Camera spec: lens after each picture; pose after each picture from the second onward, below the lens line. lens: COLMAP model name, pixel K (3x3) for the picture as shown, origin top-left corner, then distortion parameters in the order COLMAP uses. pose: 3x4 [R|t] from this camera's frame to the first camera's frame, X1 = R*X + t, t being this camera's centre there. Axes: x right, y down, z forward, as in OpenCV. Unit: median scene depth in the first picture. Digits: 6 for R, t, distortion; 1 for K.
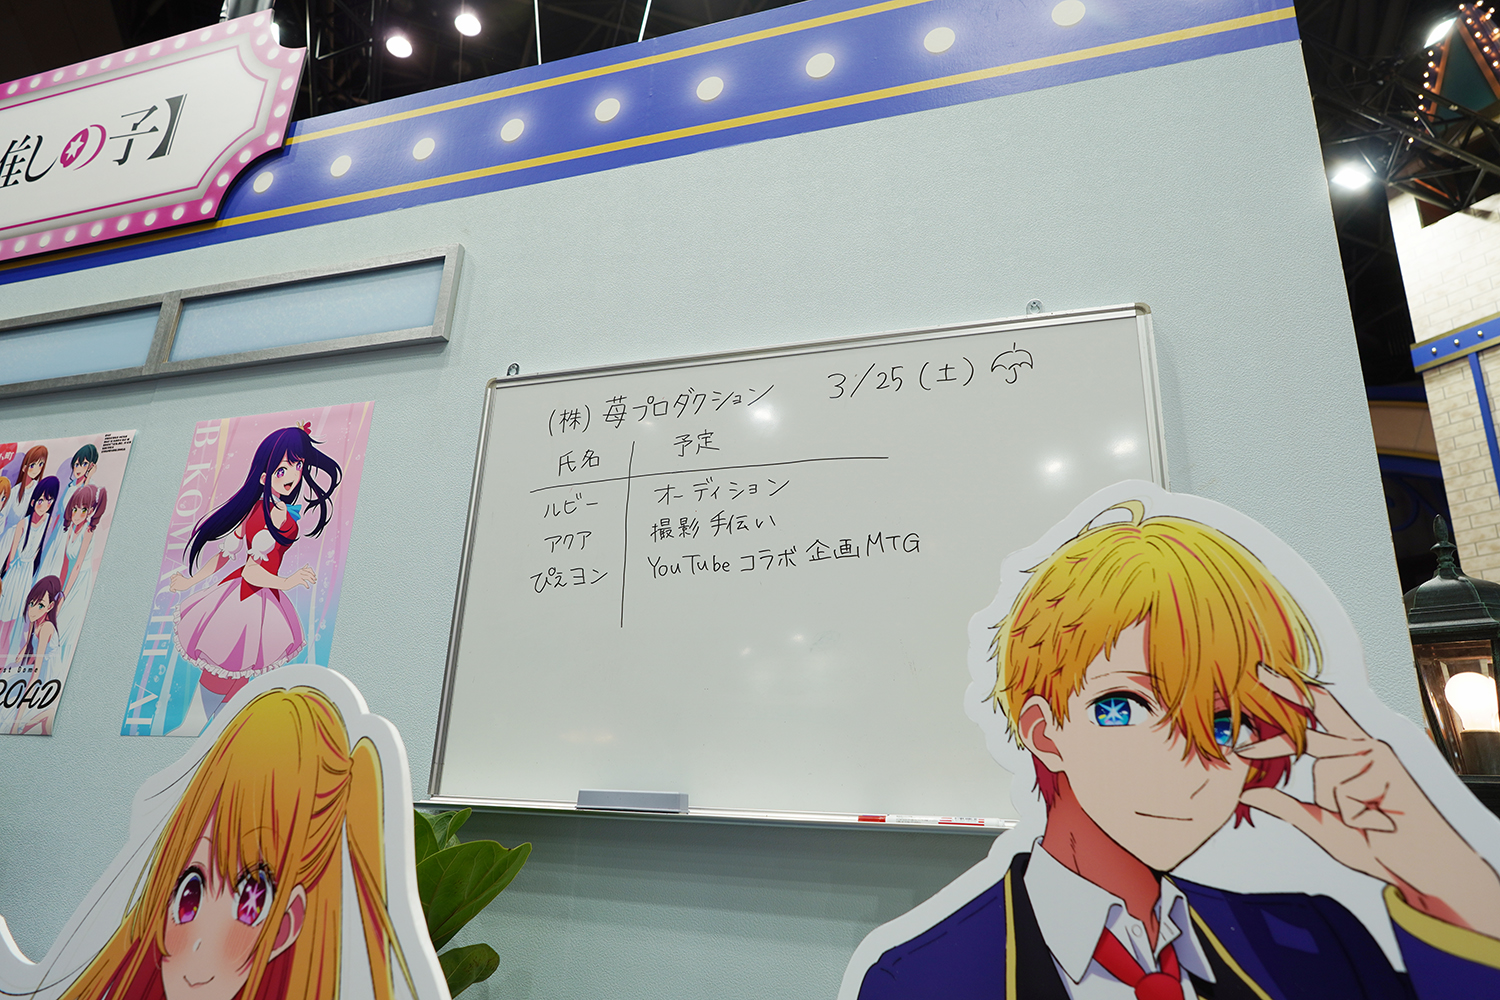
lens RADIAL K [[924.9, 0, 754.1], [0, 924.9, 494.3], [0, 0, 1]] dist [-0.016436, 0.009112]
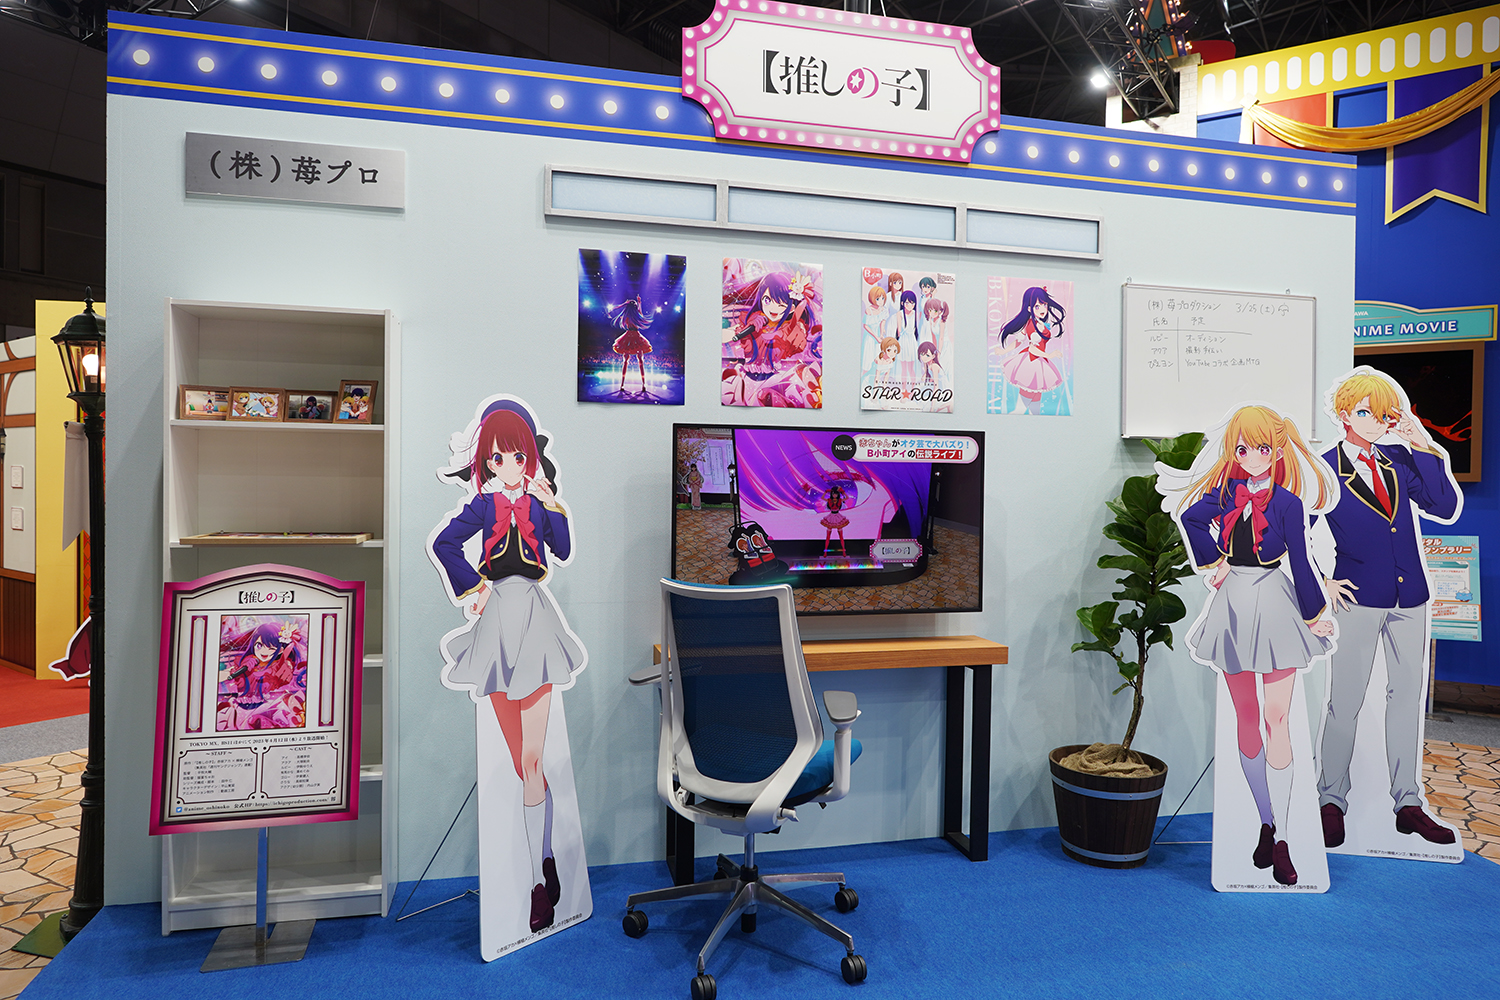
lens RADIAL K [[924.9, 0, 749.0], [0, 924.9, 485.0], [0, 0, 1]] dist [-0.016436, 0.009112]
pose [[0.851769, -0.030148, 0.523050, -2.448926], [-0.144934, 0.945824, 0.290537, -0.177942], [-0.503472, -0.323278, 0.801254, -0.704052]]
